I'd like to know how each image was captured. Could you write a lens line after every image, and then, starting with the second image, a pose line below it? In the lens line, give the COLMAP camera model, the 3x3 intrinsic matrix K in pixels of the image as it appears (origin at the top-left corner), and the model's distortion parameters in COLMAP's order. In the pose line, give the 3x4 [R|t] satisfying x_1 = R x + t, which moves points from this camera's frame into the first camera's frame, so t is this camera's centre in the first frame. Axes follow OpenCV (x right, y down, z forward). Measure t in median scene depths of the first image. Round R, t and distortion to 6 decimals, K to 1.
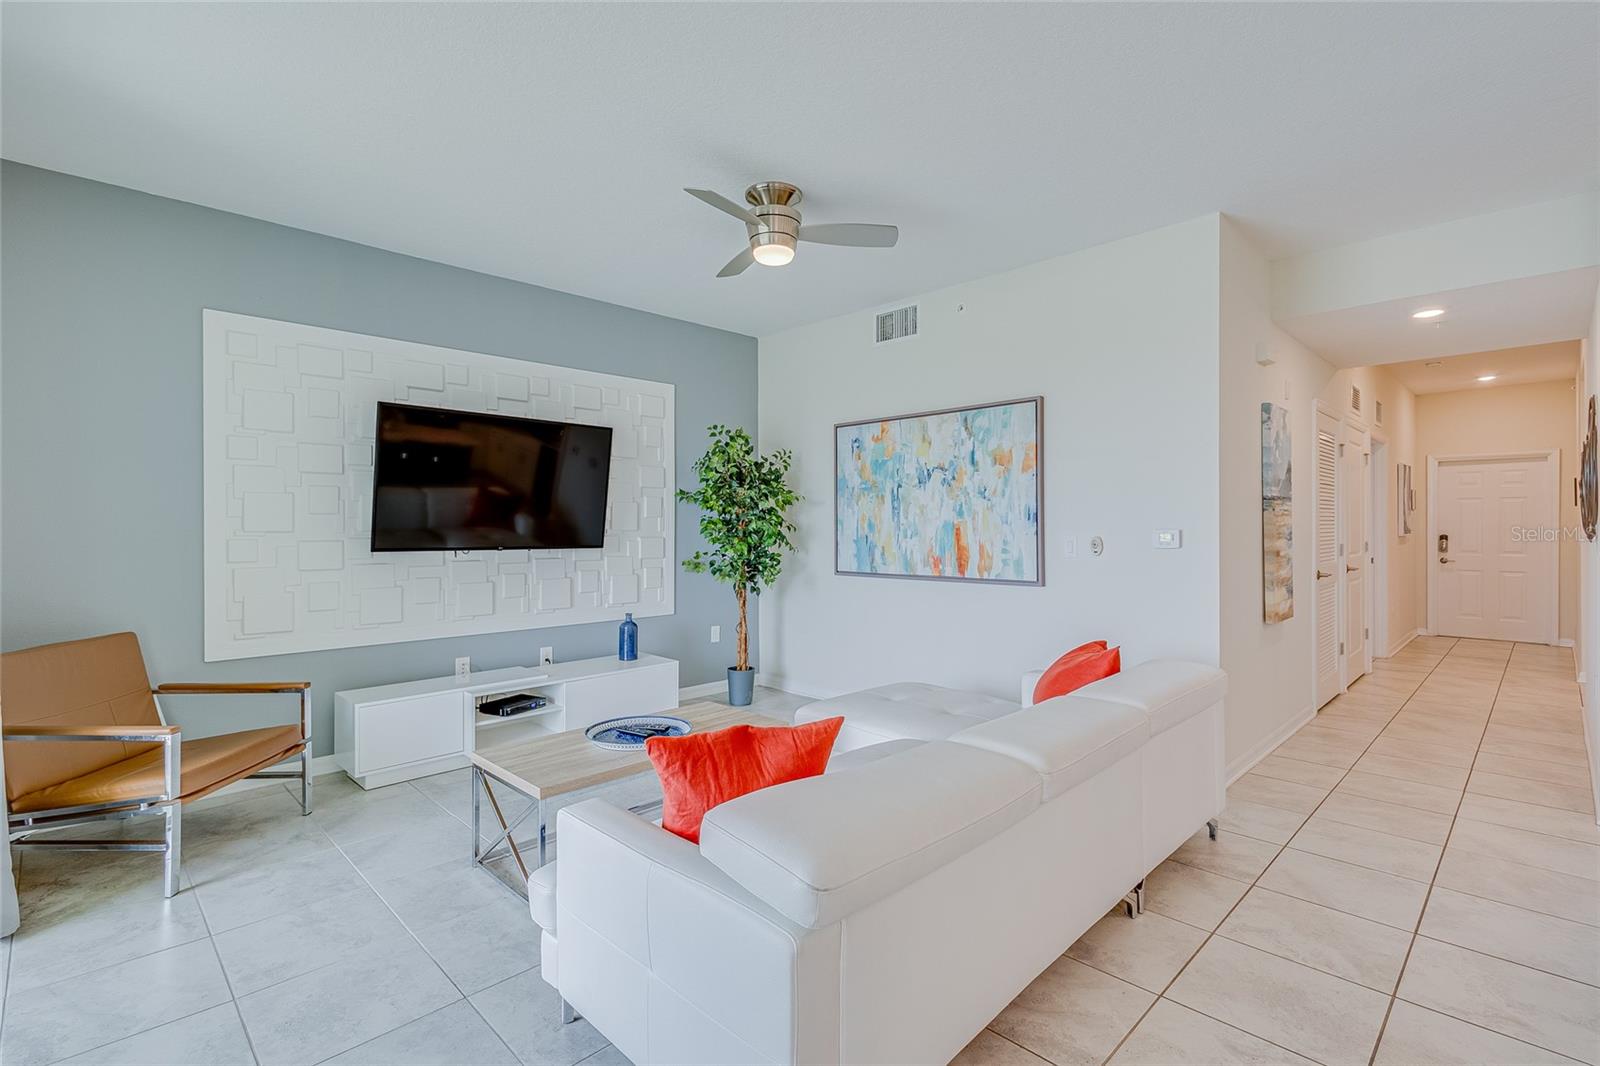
lens RADIAL K [[738.6, 0, 810.9], [0, 738.6, 530.6], [0, 0, 1]] dist [0.008711, -0.000632]
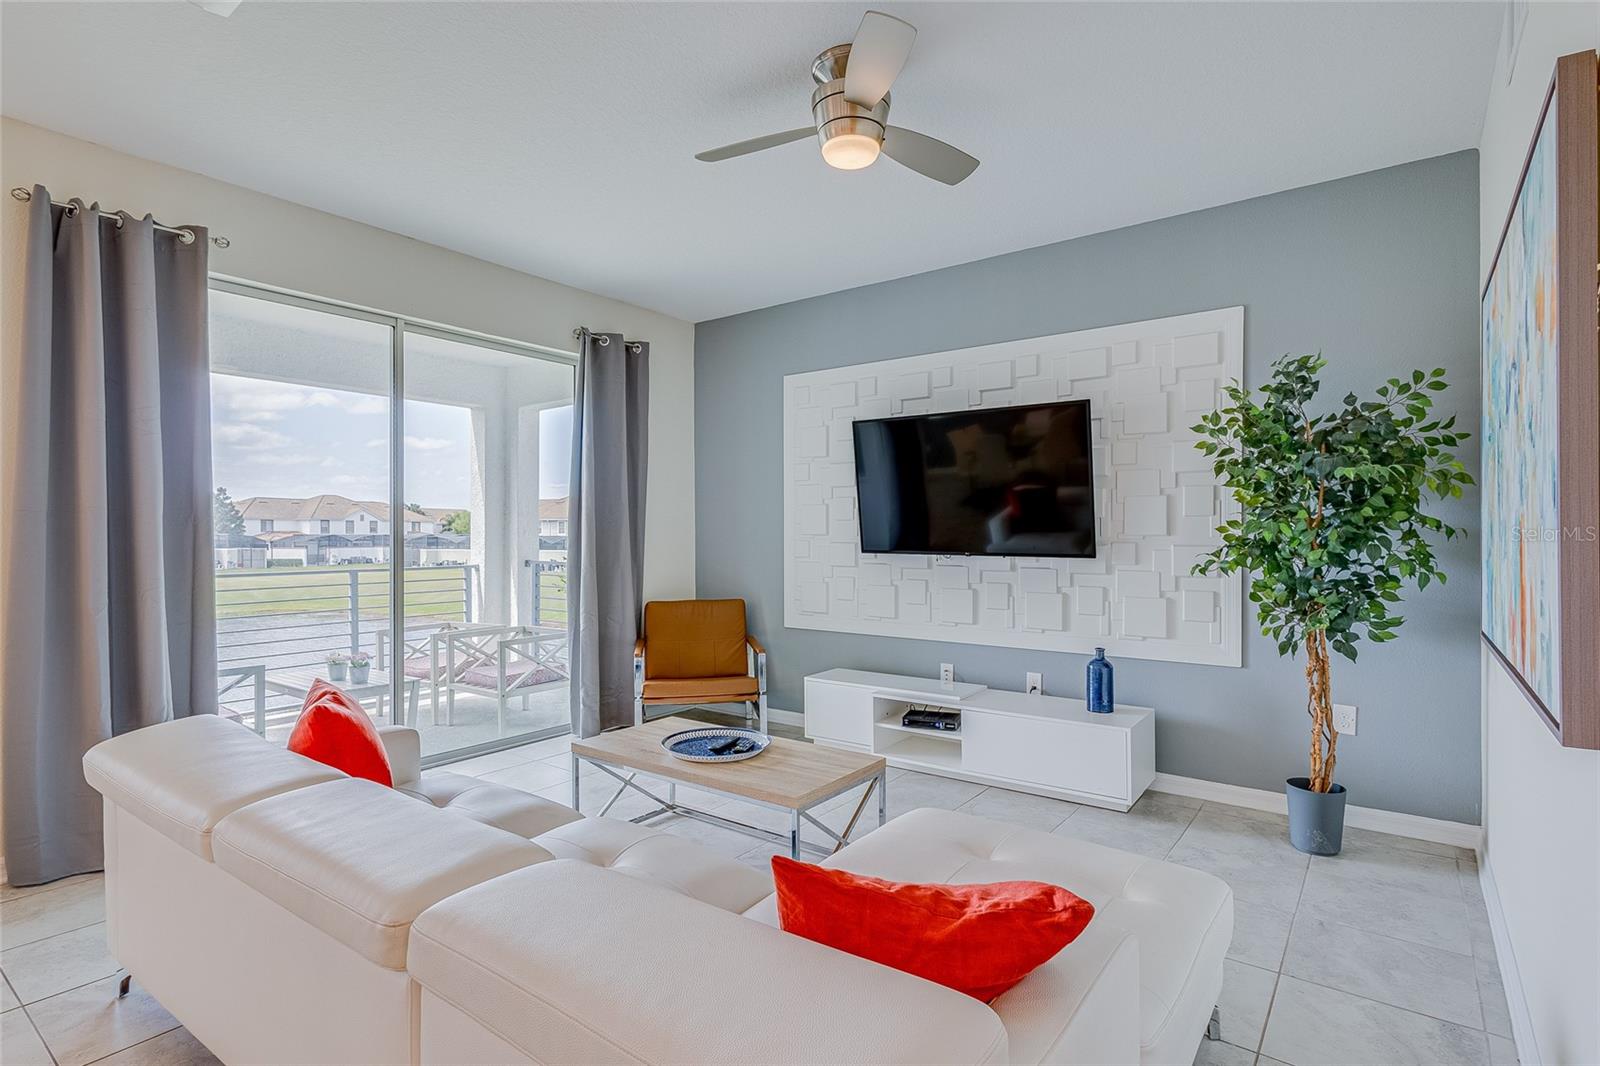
lens RADIAL K [[818.4, 0, 808.6], [0, 818.4, 521.9], [0, 0, 1]] dist [-0.000807, -0.000240]
pose [[0.146524, -0.009632, -0.989160, 0.557576], [-0.003559, 0.999941, -0.010264, -0.005457], [0.989201, 0.005025, 0.146481, 0.628218]]
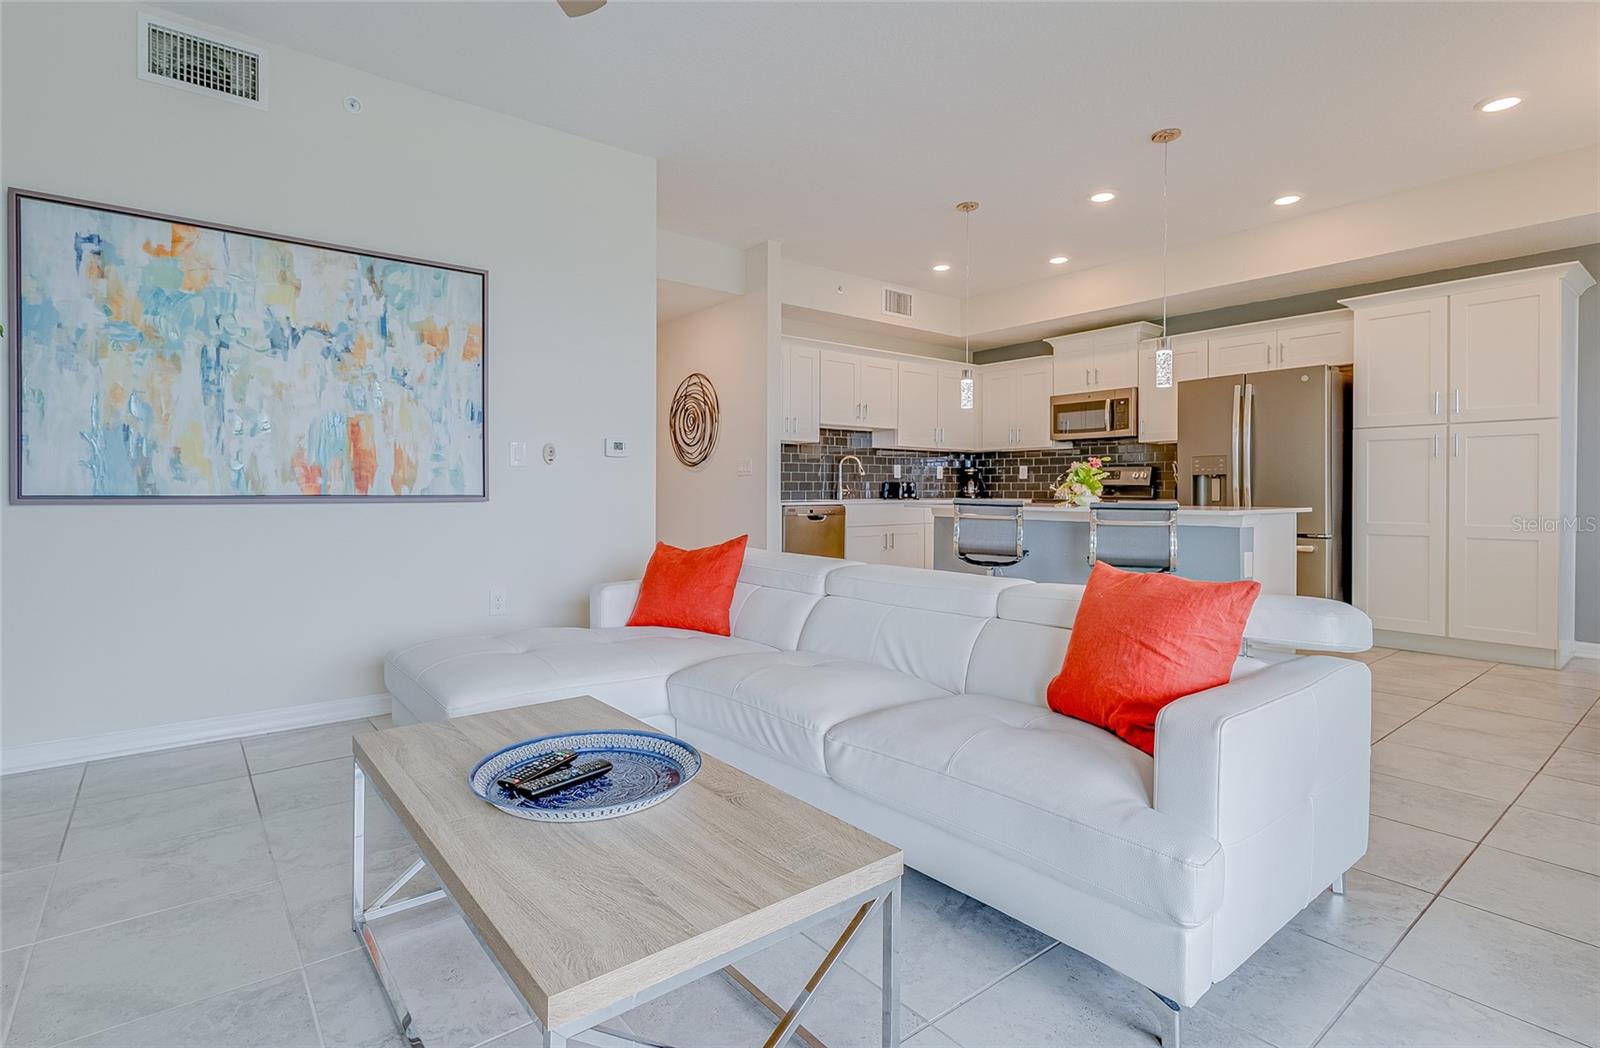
lens RADIAL K [[758.5, 0, 760.6], [0, 758.5, 489.9], [0, 0, 1]] dist [0.011378, -0.001980]
pose [[0.151152, 0.003536, 0.988504, -0.453230], [-0.002368, 0.999992, -0.003215, 0.060927], [-0.988508, -0.001855, 0.151159, 0.530577]]
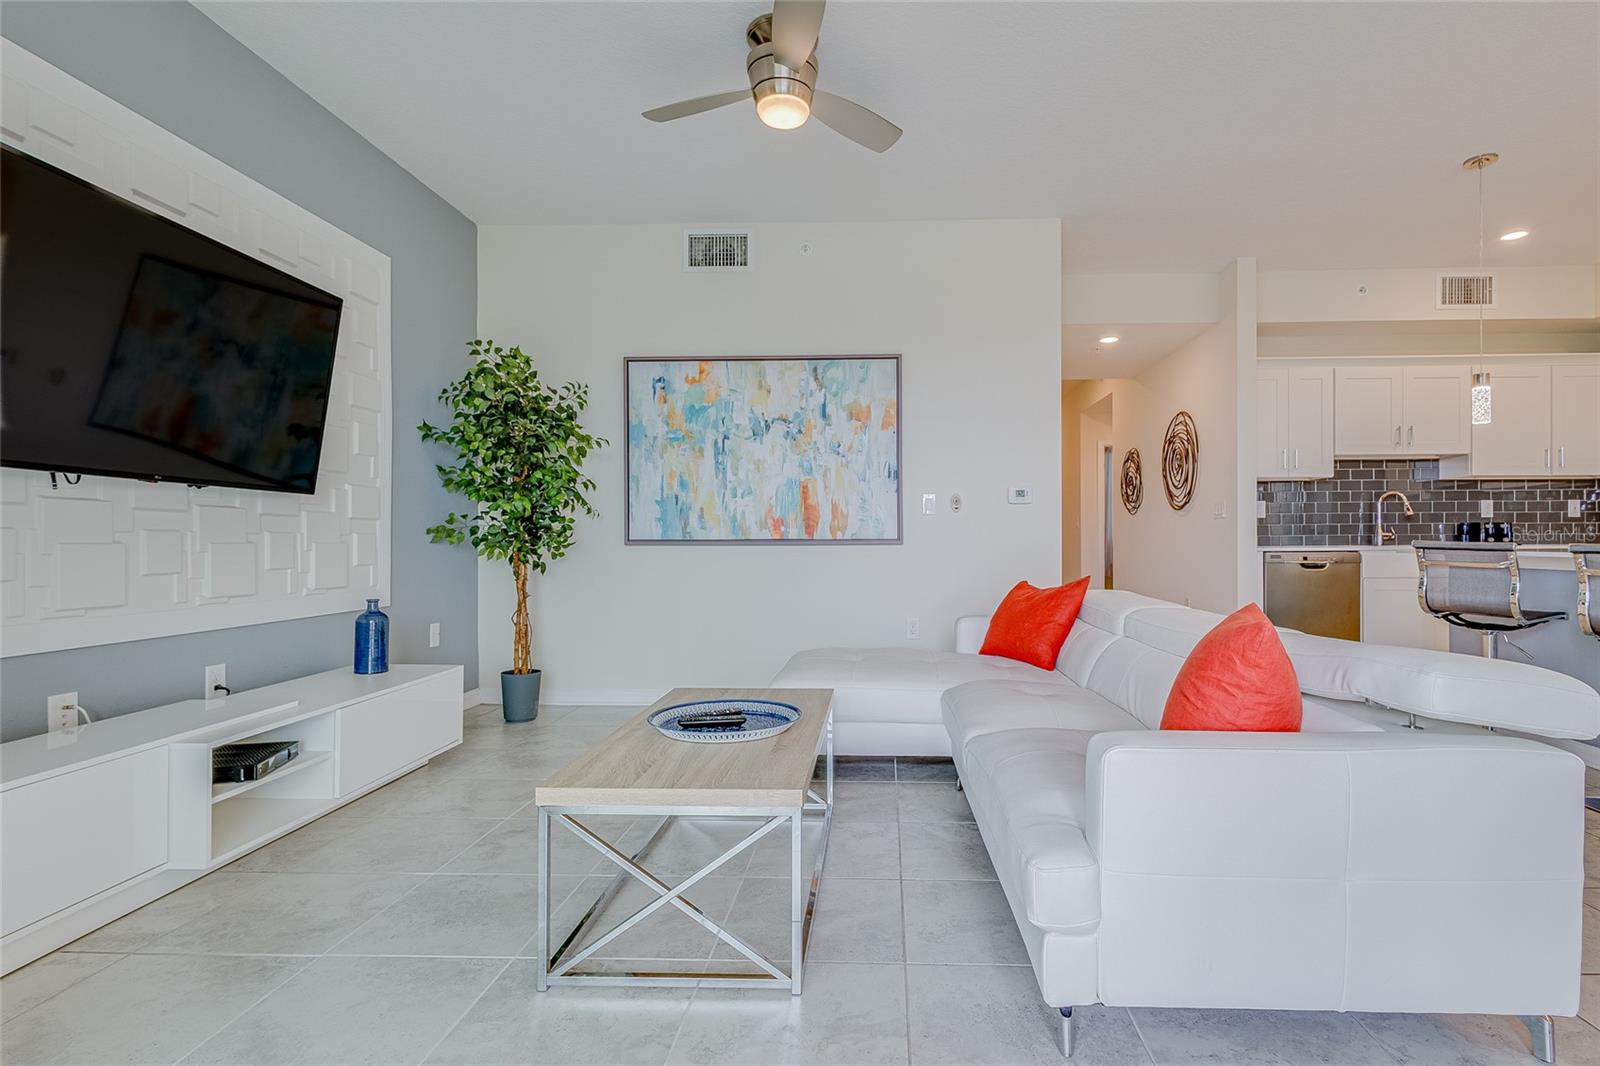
lens RADIAL K [[773.9, 0, 861.8], [0, 773.9, 535.9], [0, 0, 1]] dist [0.014152, -0.004194]
pose [[0.735037, 0.004046, 0.678015, -0.413823], [0.001266, 0.999972, -0.007339, 0.067740], [-0.678026, 0.006253, 0.735011, 0.245616]]
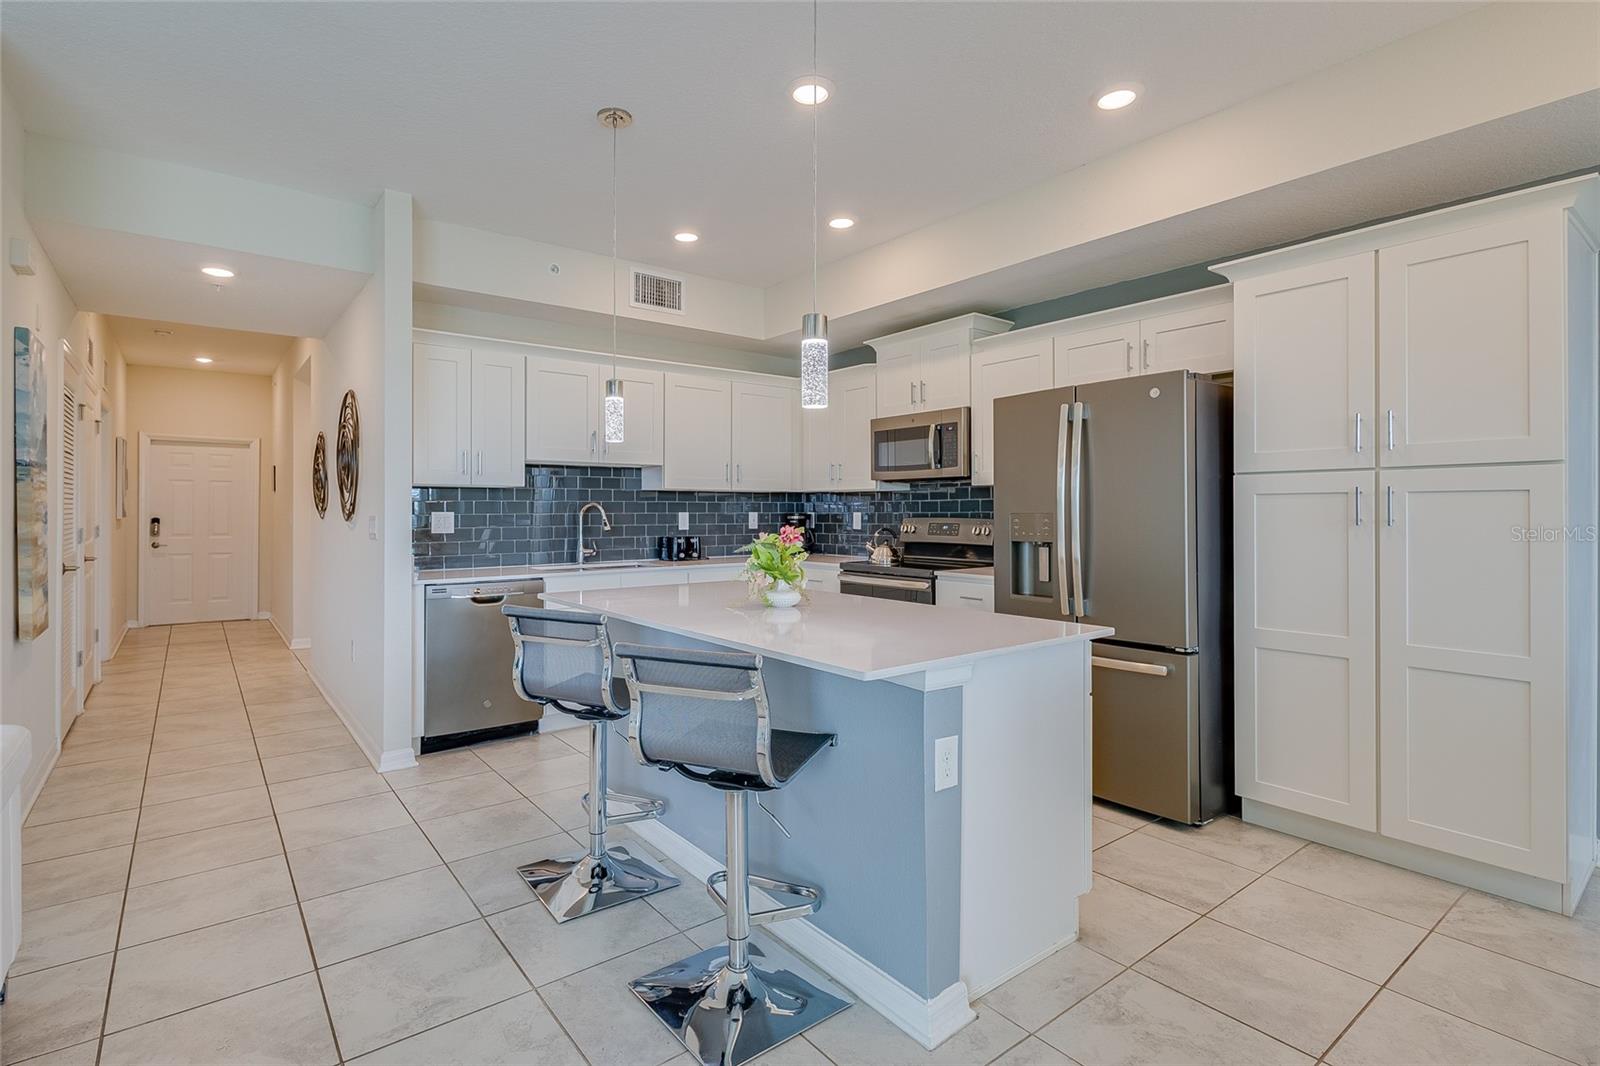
lens RADIAL K [[773.9, 0, 758.0], [0, 773.9, 507.8], [0, 0, 1]] dist [0.014152, -0.004194]
pose [[0.155377, 0.007956, 0.987823, -0.006480], [0.001847, 0.999963, -0.008344, 0.005179], [-0.987853, 0.003121, 0.155357, 0.180097]]
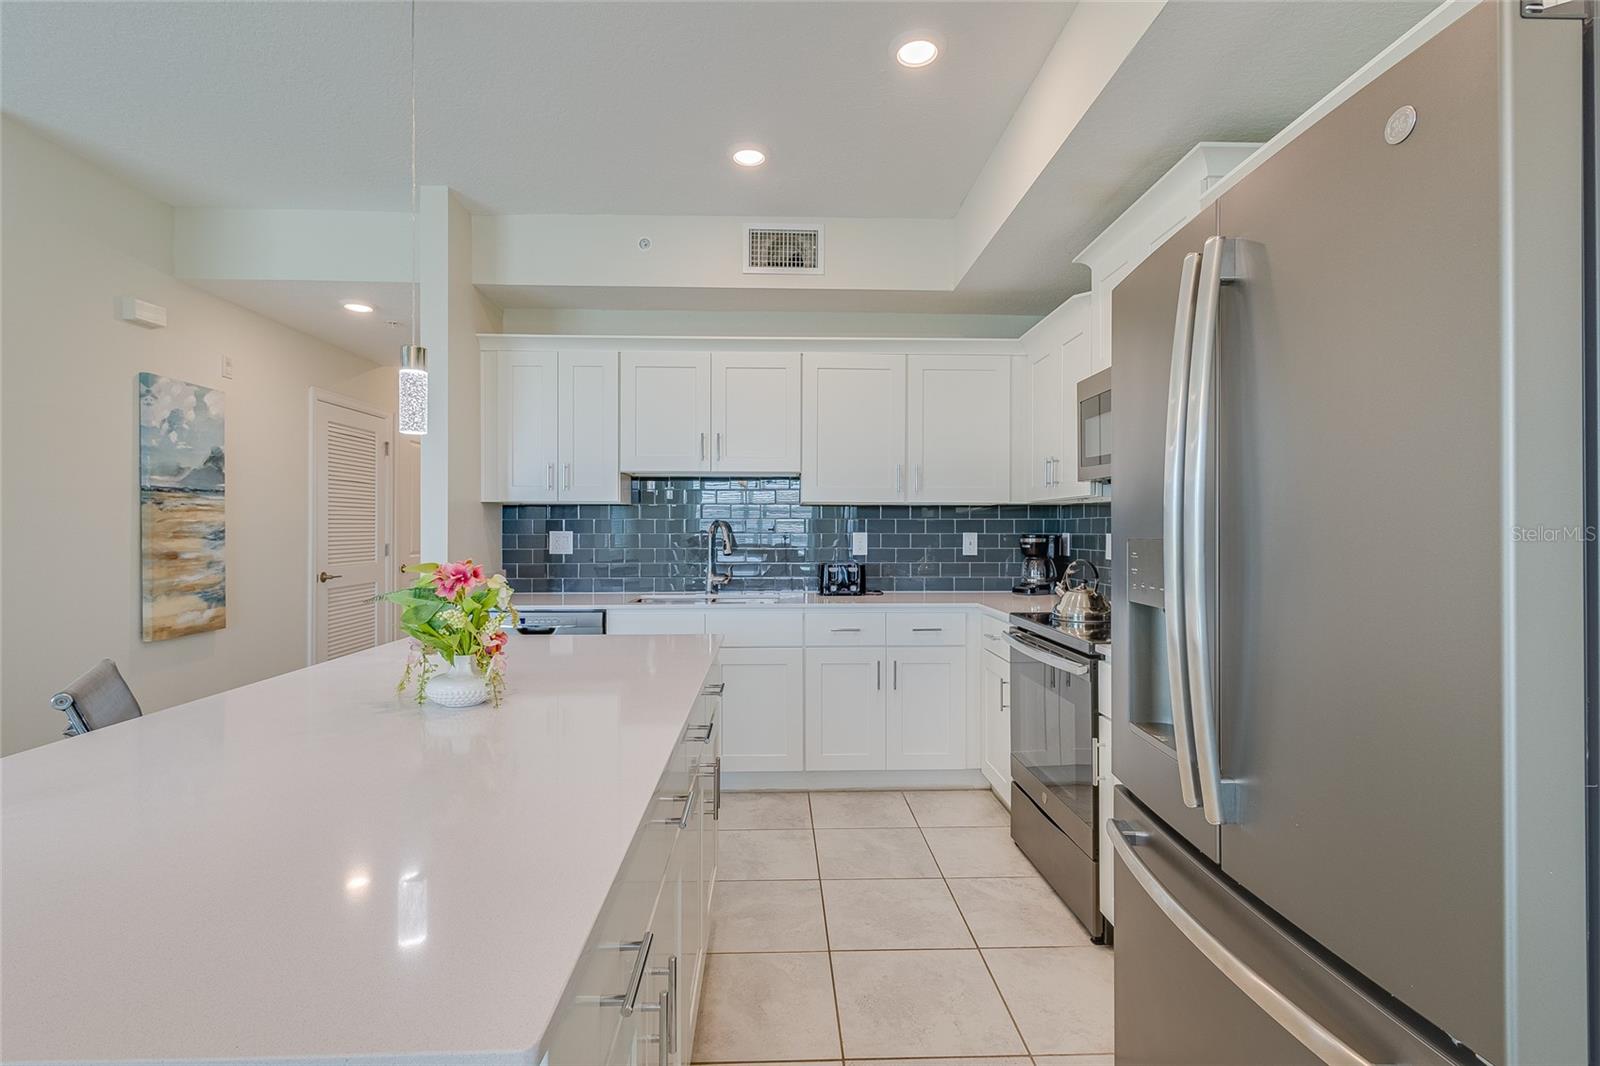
lens RADIAL K [[738.6, 0, 785.7], [0, 738.6, 532.2], [0, 0, 1]] dist [0.008711, -0.000632]
pose [[0.693732, 0.002075, 0.720230, 0.471037], [-0.002871, 0.999996, -0.000115, 0.002040], [-0.720227, -0.001988, 0.693735, -0.076175]]
